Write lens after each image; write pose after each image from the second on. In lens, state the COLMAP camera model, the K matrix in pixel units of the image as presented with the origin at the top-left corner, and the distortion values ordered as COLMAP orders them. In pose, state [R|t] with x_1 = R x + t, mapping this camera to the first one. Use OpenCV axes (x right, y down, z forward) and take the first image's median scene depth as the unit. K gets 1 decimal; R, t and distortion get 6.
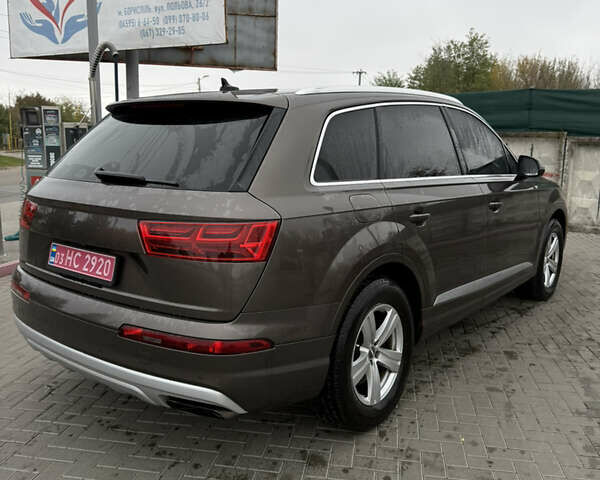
lens RADIAL K [[562.9, 0, 300.0], [0, 562.9, 240.0], [0, 0, 1]] dist [0.145754, -0.295173]
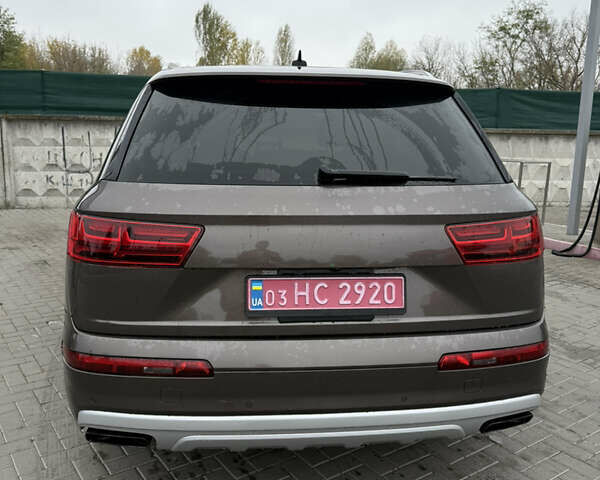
lens RADIAL K [[562.9, 0, 300.0], [0, 562.9, 240.0], [0, 0, 1]] dist [0.145754, -0.295173]
pose [[0.705126, -0.130920, 0.696891, -0.922959], [0.112298, 0.991022, 0.072551, -0.089039], [-0.700133, 0.027102, 0.713498, 0.517562]]
